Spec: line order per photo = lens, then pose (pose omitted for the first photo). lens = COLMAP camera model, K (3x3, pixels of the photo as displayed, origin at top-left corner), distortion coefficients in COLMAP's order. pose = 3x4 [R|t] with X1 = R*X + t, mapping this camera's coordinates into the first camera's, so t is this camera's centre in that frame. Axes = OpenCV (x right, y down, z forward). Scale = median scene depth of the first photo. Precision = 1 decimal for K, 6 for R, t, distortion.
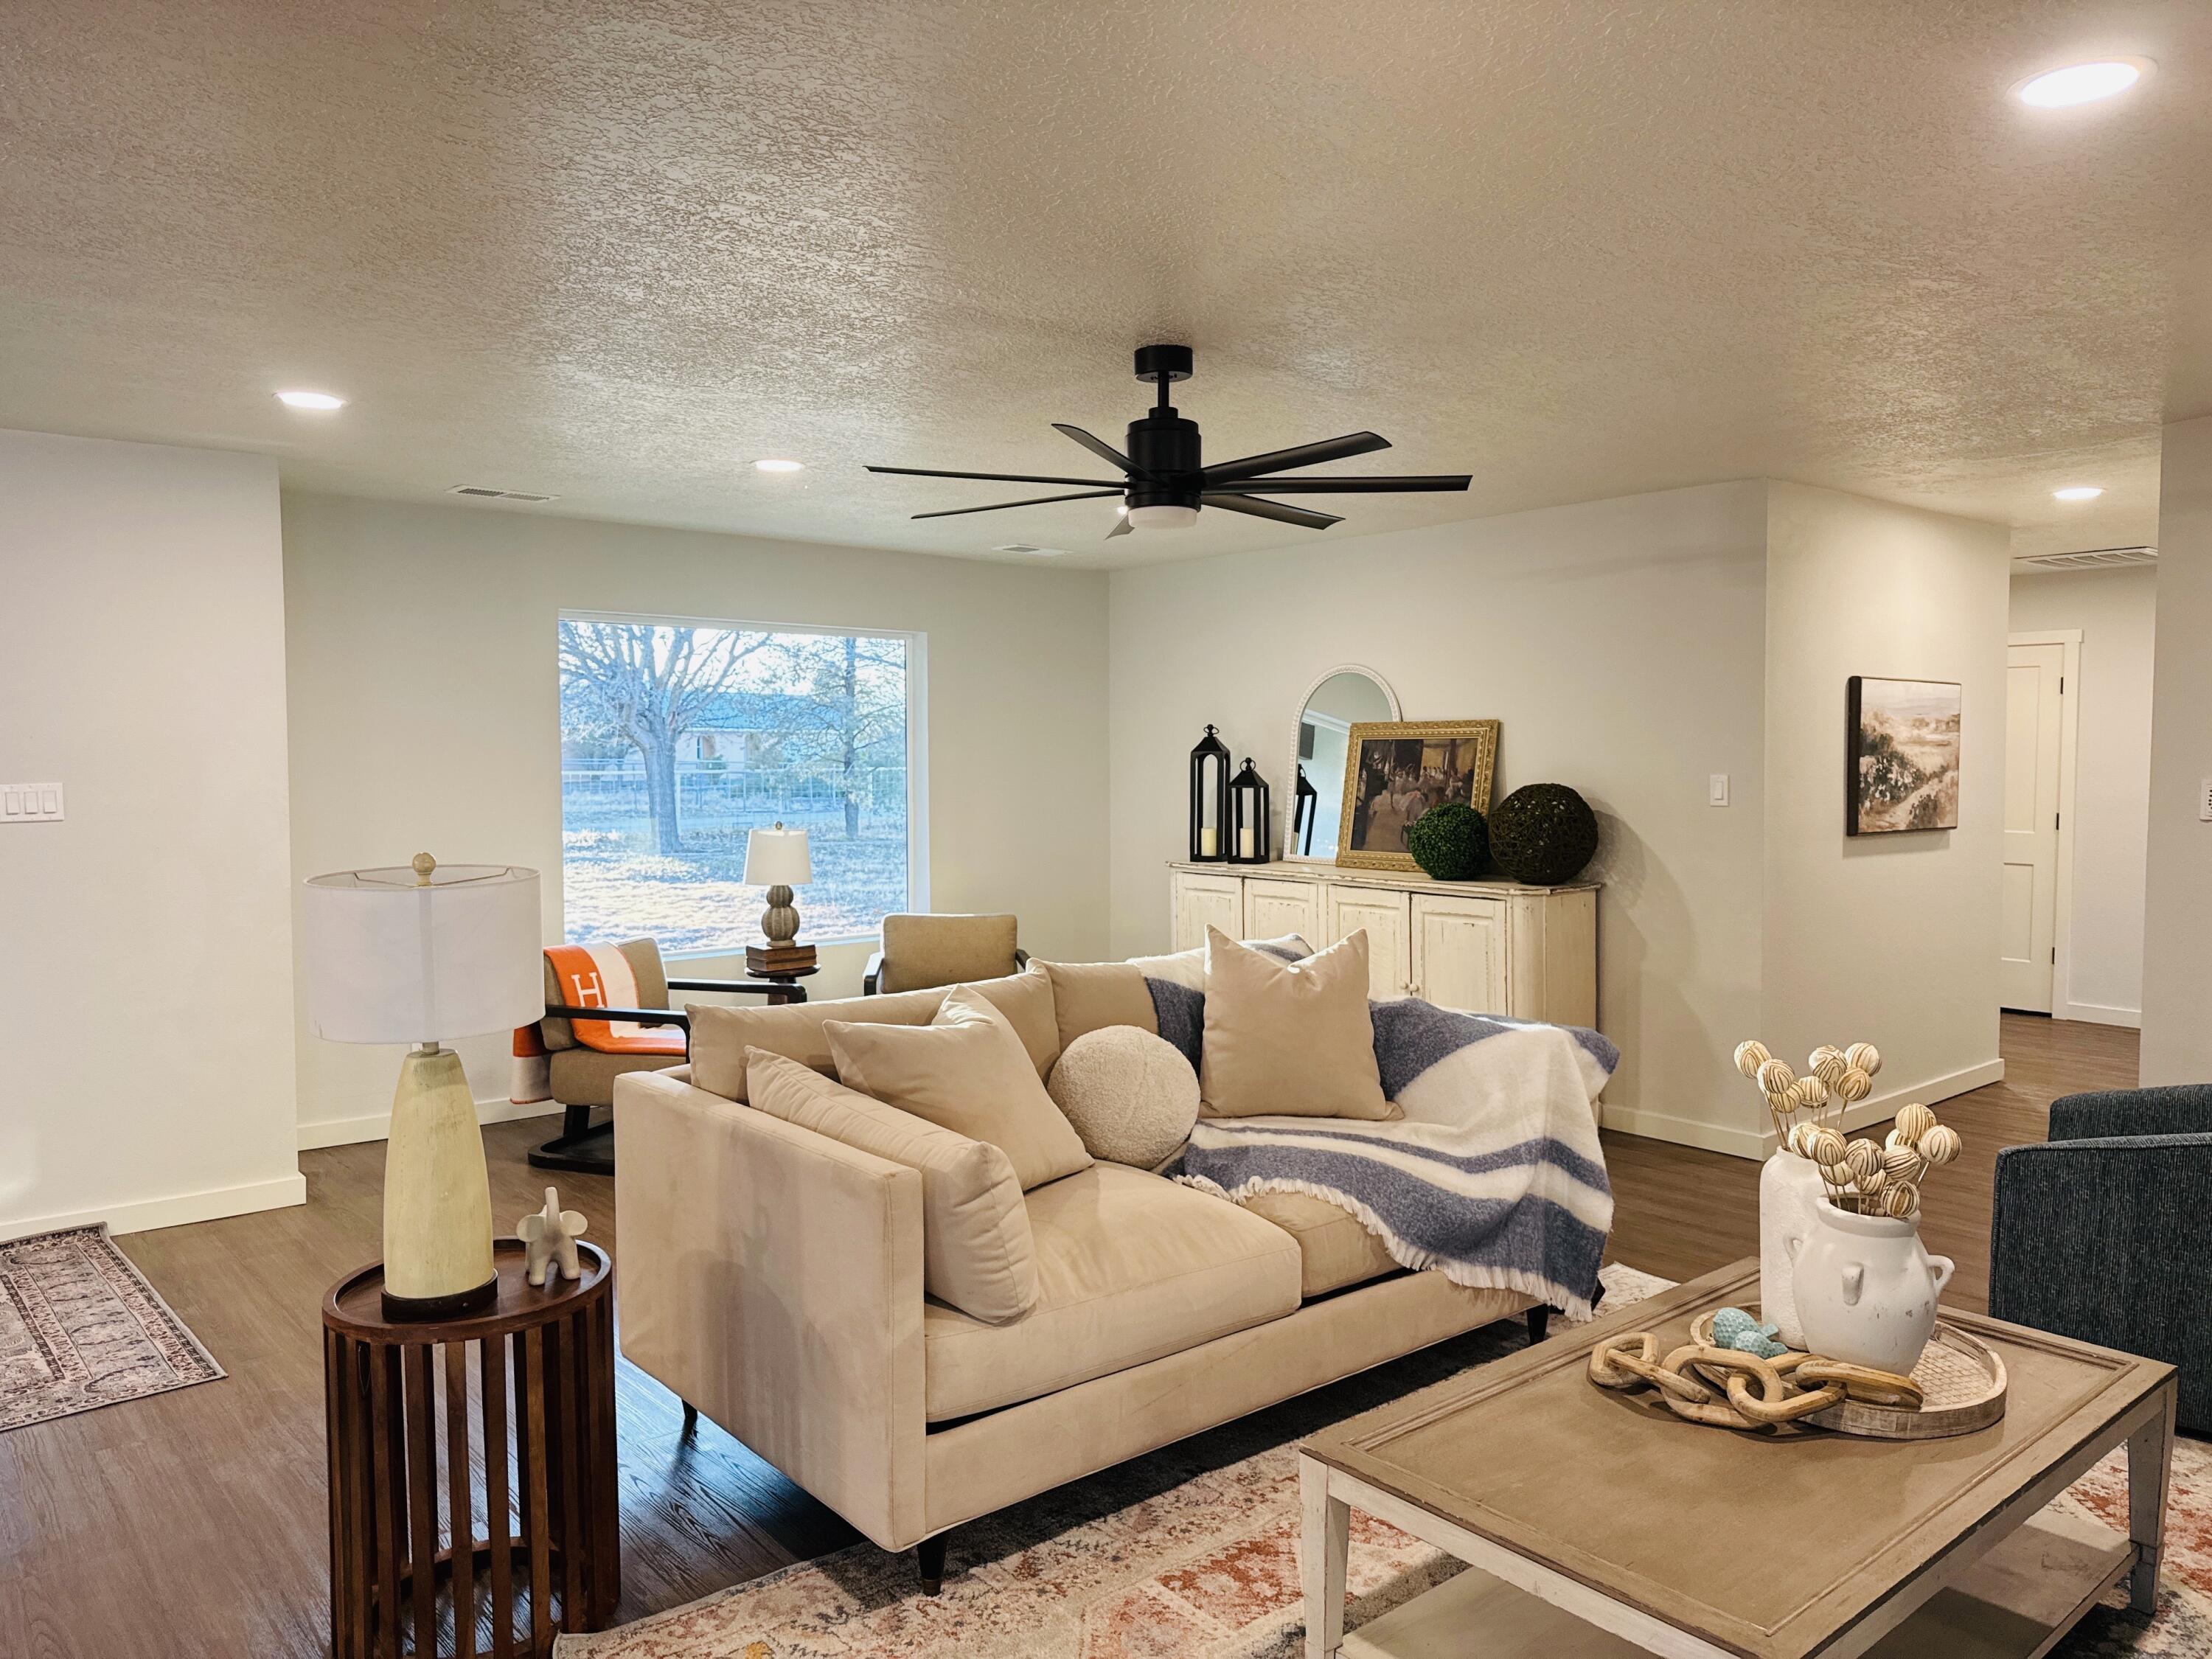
lens RADIAL K [[1324.2, 0, 1106.0], [0, 1324.2, 829.5], [0, 0, 1]] dist [0.001257, 0.000027]
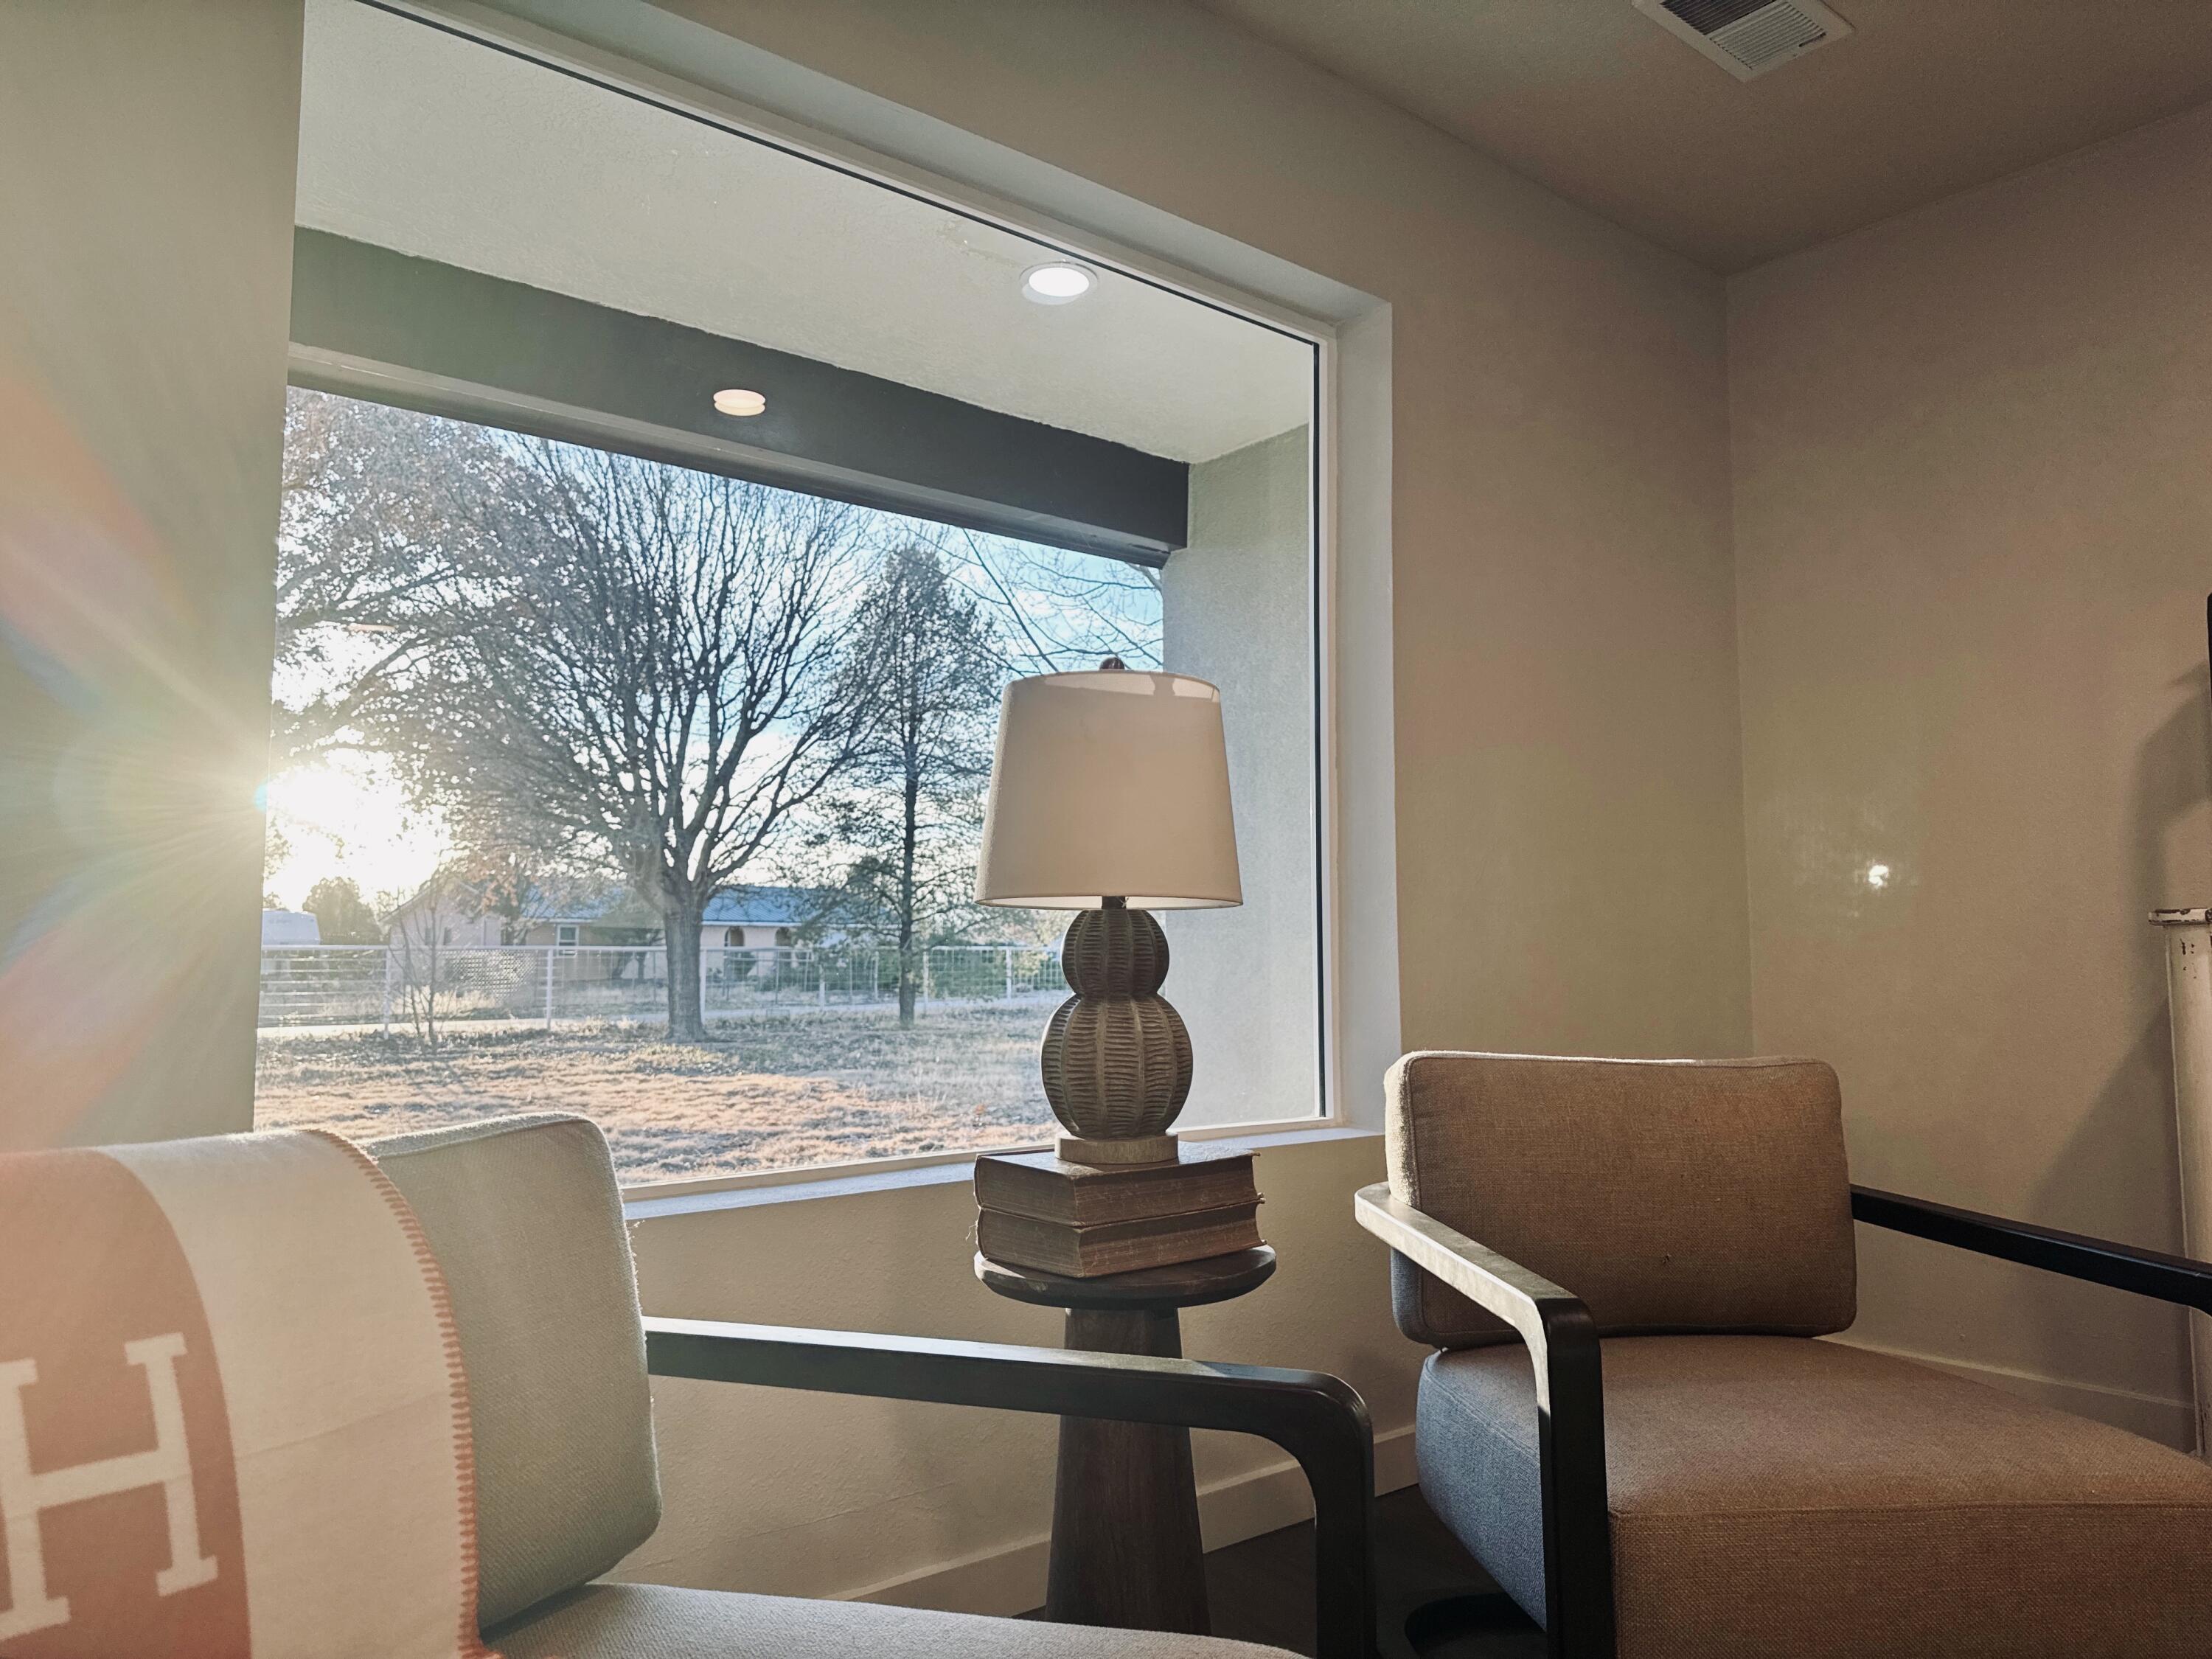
lens RADIAL K [[1324.2, 0, 1106.0], [0, 1324.2, 829.5], [0, 0, 1]] dist [0.001257, 0.000027]
pose [[0.999825, -0.006046, -0.017687, -0.069869], [0.003220, 0.987812, -0.155621, 0.018849], [0.018412, 0.155537, 0.987658, 0.214864]]
